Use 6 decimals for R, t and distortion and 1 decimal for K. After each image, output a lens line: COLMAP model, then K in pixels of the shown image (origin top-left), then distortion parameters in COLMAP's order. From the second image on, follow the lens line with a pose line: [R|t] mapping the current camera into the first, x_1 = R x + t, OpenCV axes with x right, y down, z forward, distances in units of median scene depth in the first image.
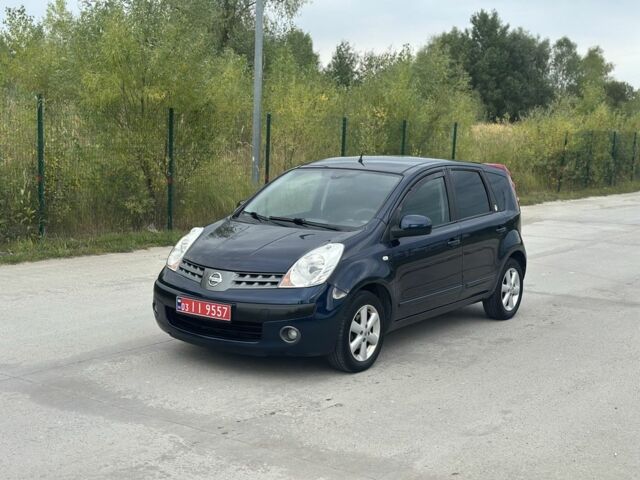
lens RADIAL K [[869.9, 0, 320.0], [0, 869.9, 240.0], [0, 0, 1]] dist [0.121097, -0.094692]
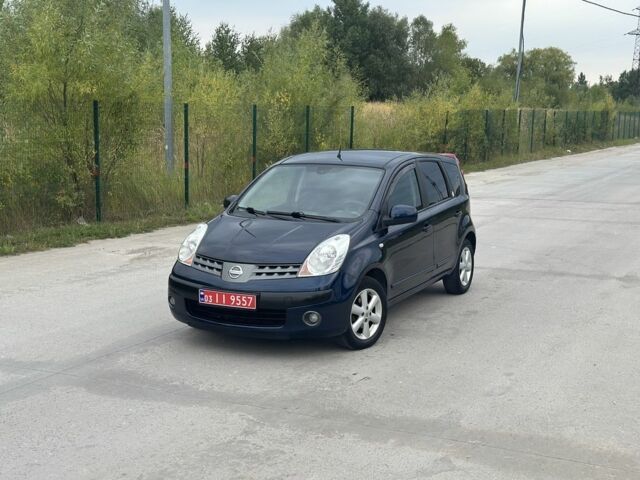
lens RADIAL K [[869.9, 0, 320.0], [0, 869.9, 240.0], [0, 0, 1]] dist [0.121097, -0.094692]
pose [[0.987733, -0.043485, 0.149978, -0.145078], [0.039798, 0.998829, 0.027499, -0.016830], [-0.150998, -0.021193, 0.988307, -0.075170]]
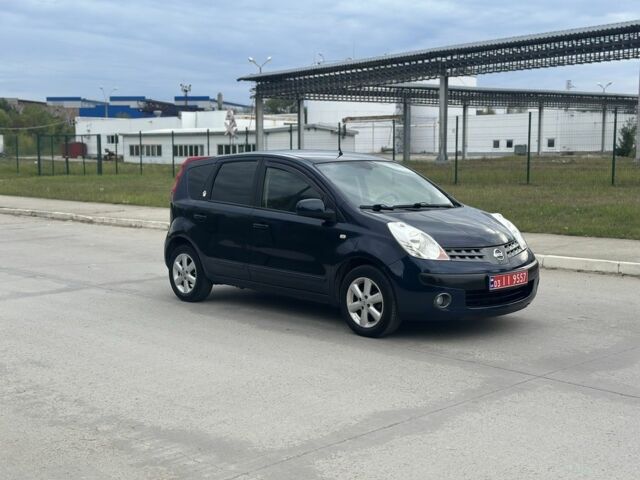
lens RADIAL K [[869.9, 0, 320.0], [0, 869.9, 240.0], [0, 0, 1]] dist [0.121097, -0.094692]
pose [[0.222685, -0.134236, 0.965605, -1.044614], [0.135505, 0.985122, 0.105699, -0.103844], [-0.965427, 0.107307, 0.237561, 0.776582]]
